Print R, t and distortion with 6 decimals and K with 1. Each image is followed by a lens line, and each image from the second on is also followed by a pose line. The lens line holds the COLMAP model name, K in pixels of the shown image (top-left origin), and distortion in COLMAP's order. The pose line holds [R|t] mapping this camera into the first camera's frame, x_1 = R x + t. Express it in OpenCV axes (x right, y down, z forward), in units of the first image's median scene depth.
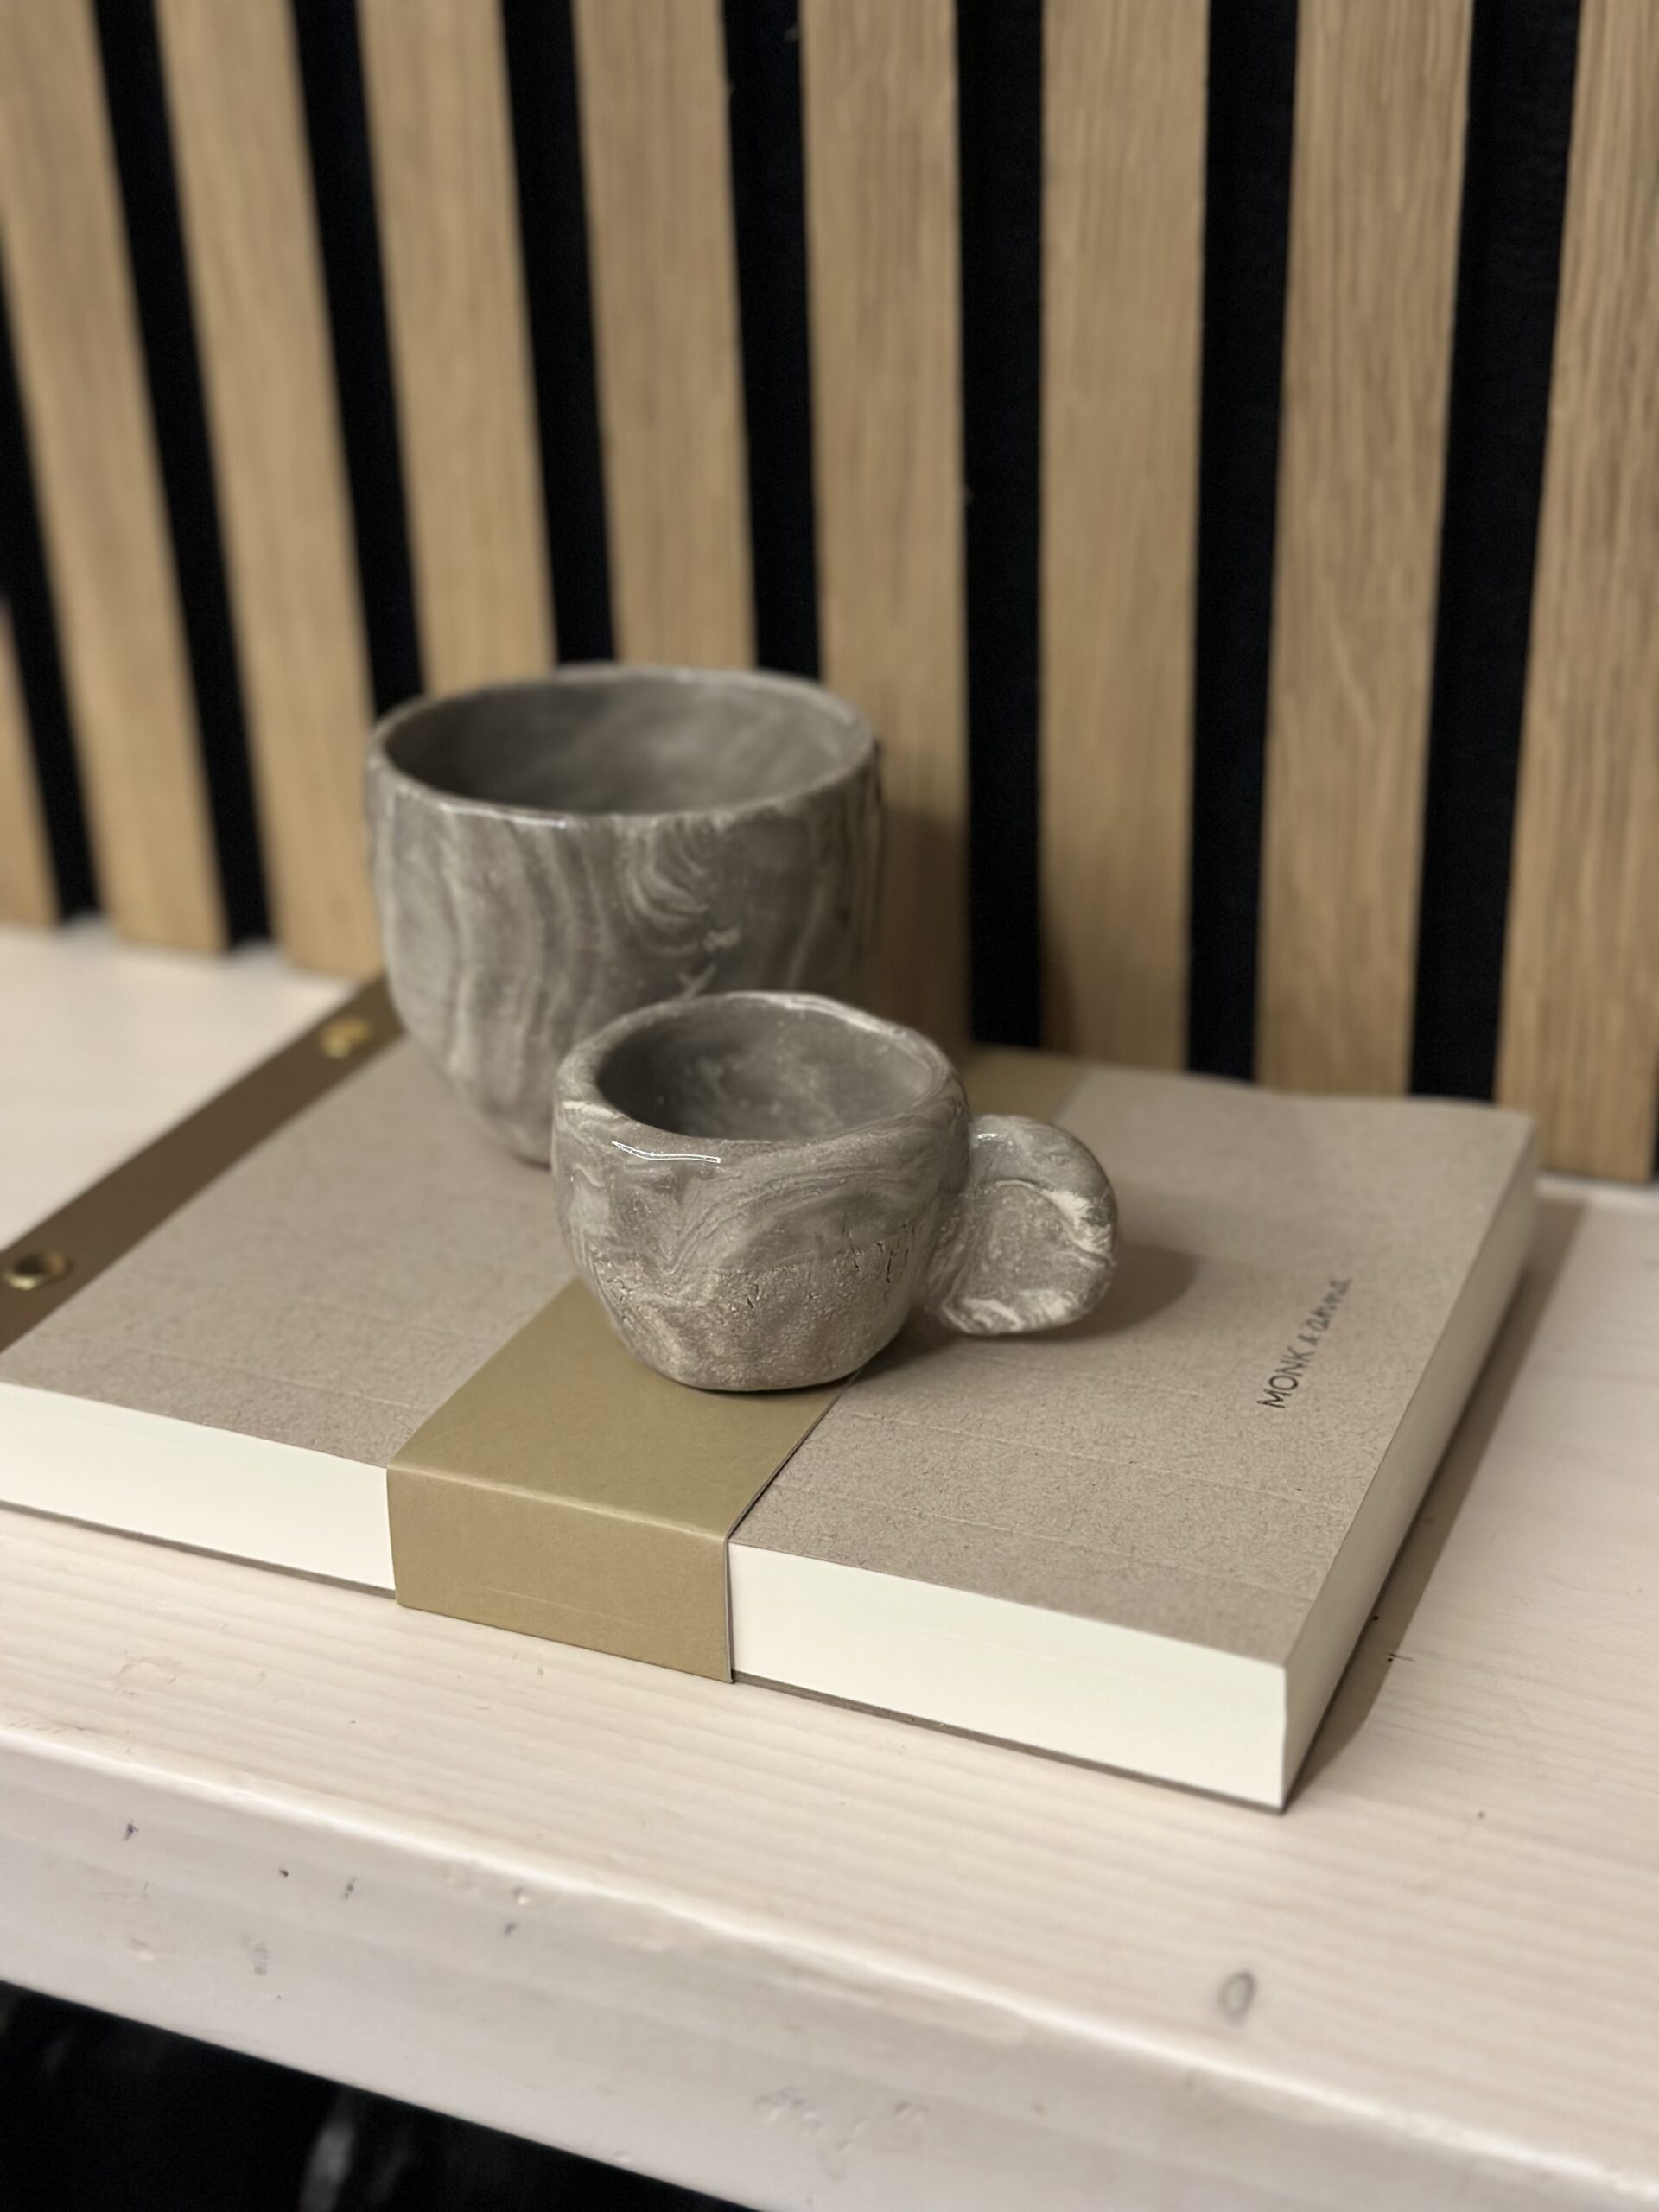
lens RADIAL K [[3079.8, 0, 829.5], [0, 3079.8, 1106.0], [0, 0, 1]] dist [0.087323, -0.001086]
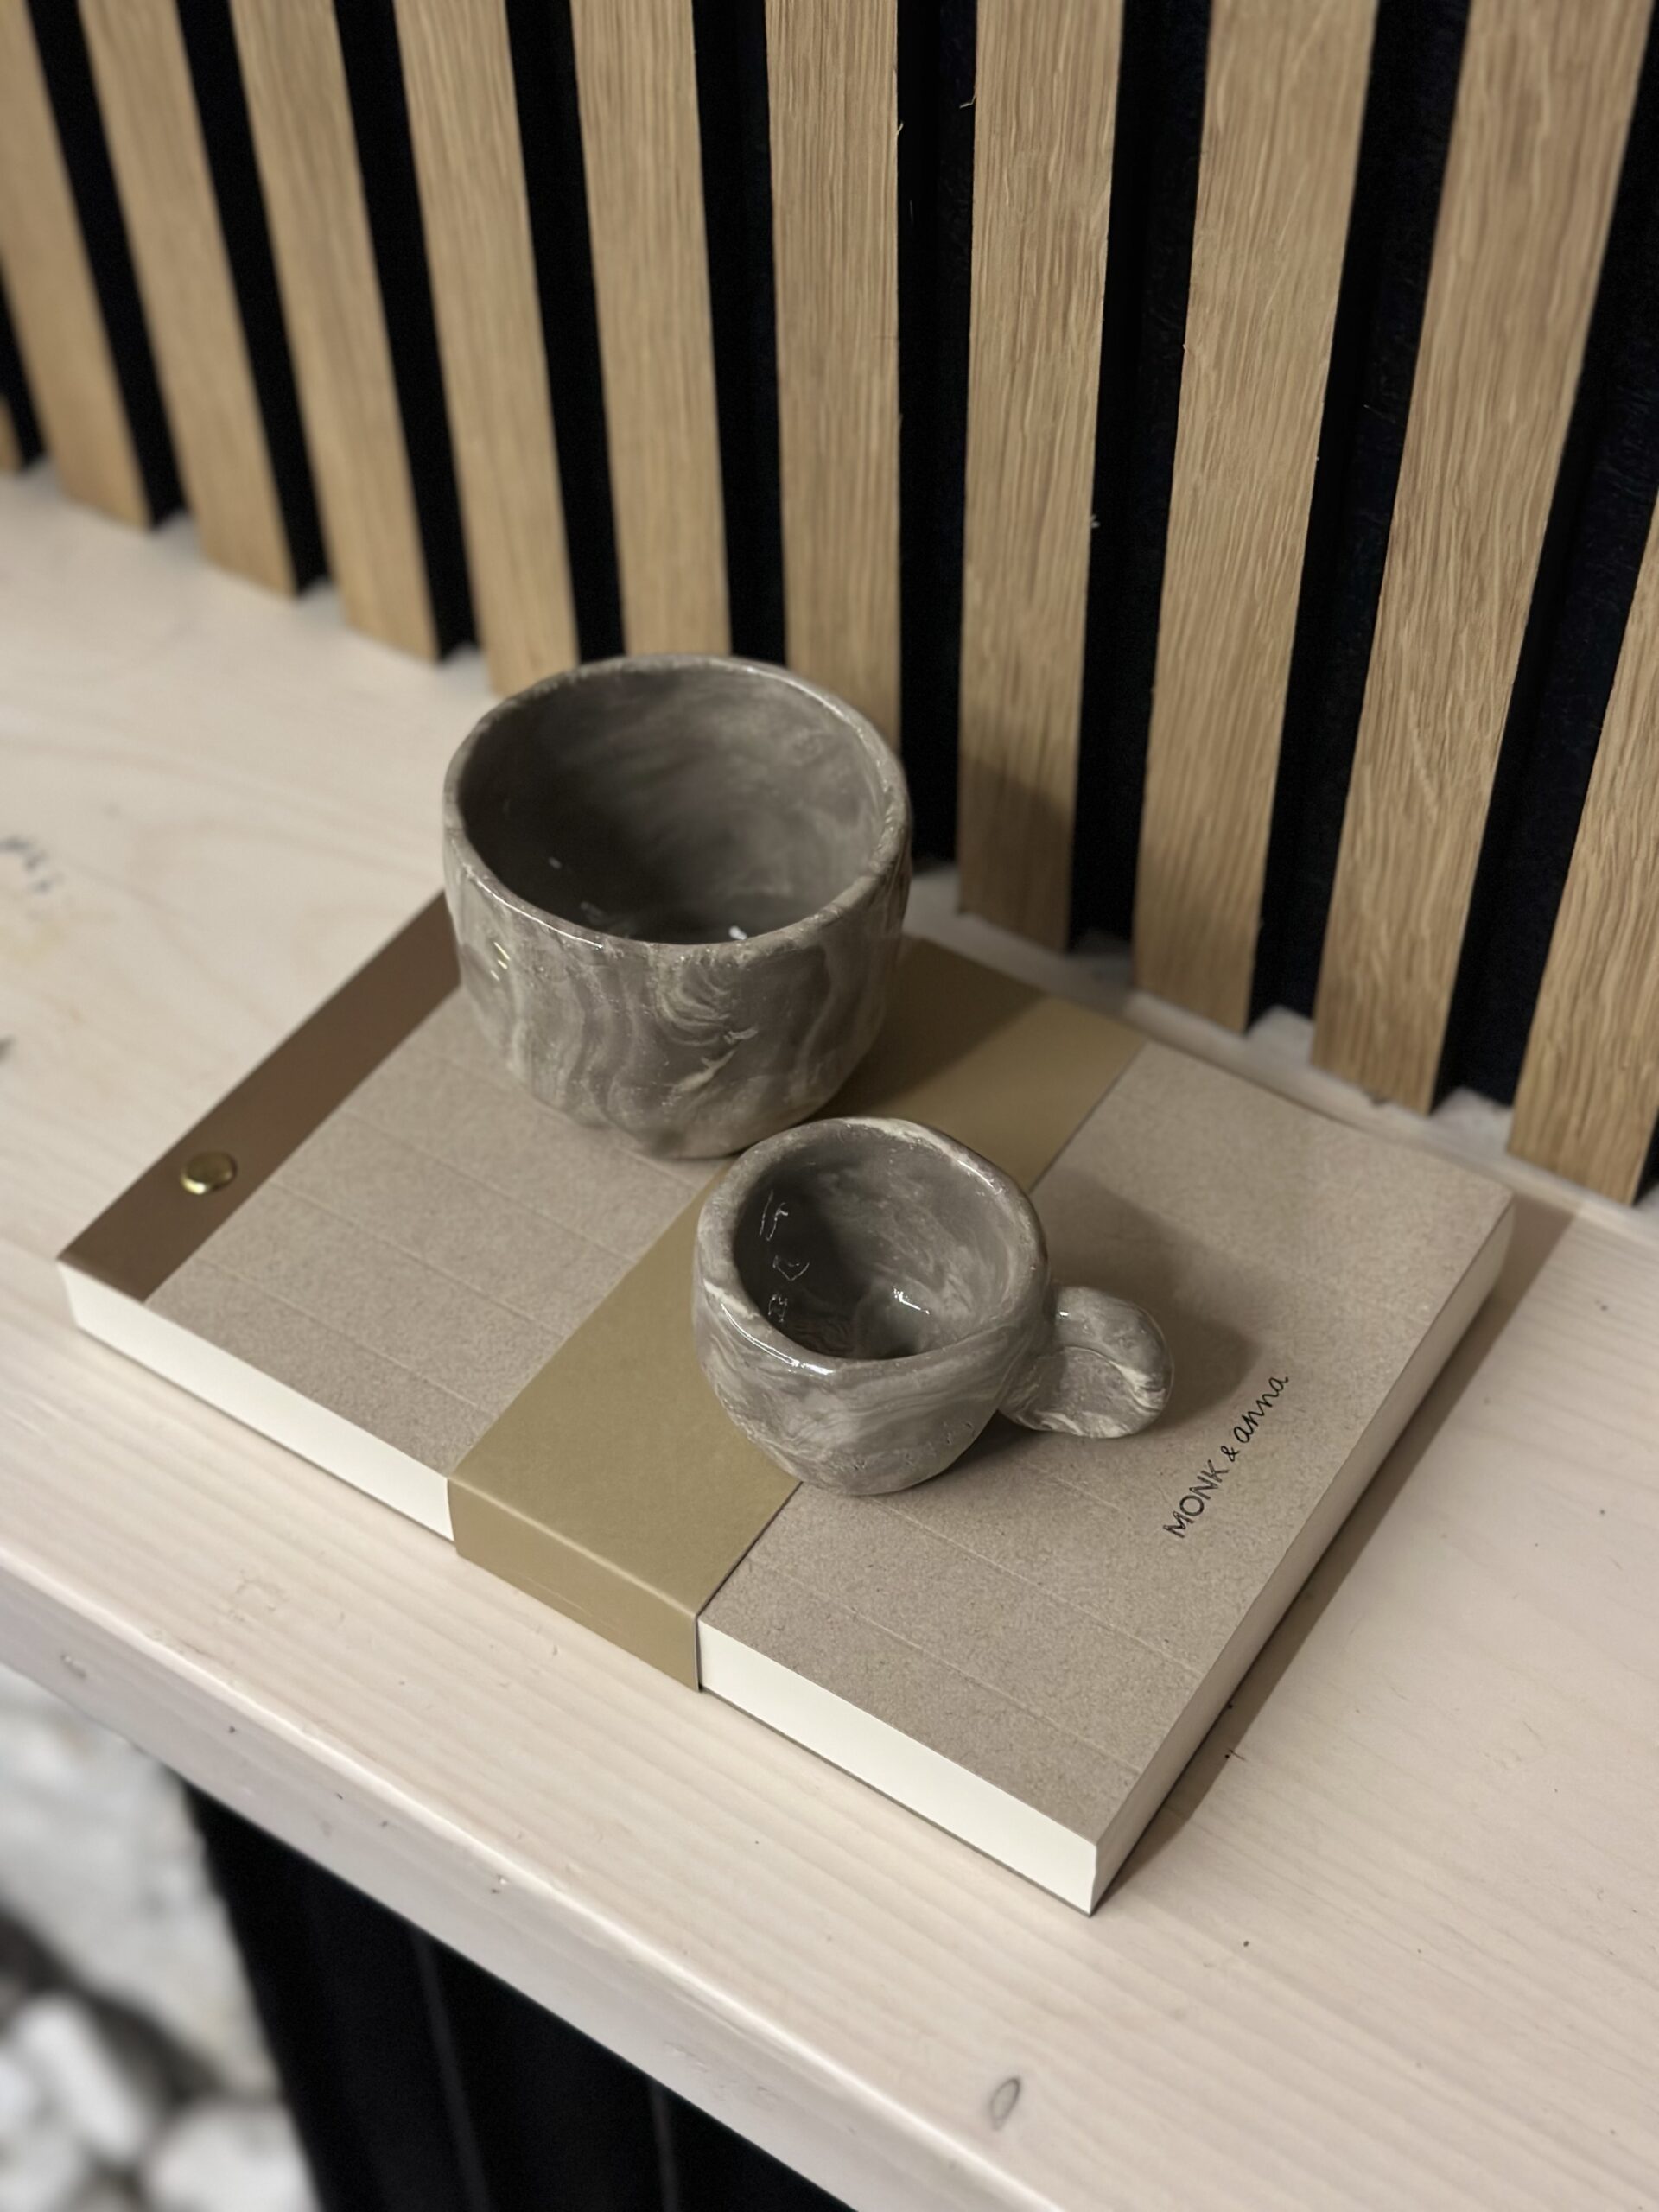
lens RADIAL K [[3079.8, 0, 829.5], [0, 3079.8, 1106.0], [0, 0, 1]] dist [0.087323, -0.001086]
pose [[0.984503, 0.143451, -0.100871, 0.105486], [-0.094976, 0.919701, 0.380958, -0.482627], [0.147420, -0.365474, 0.919073, -0.057095]]
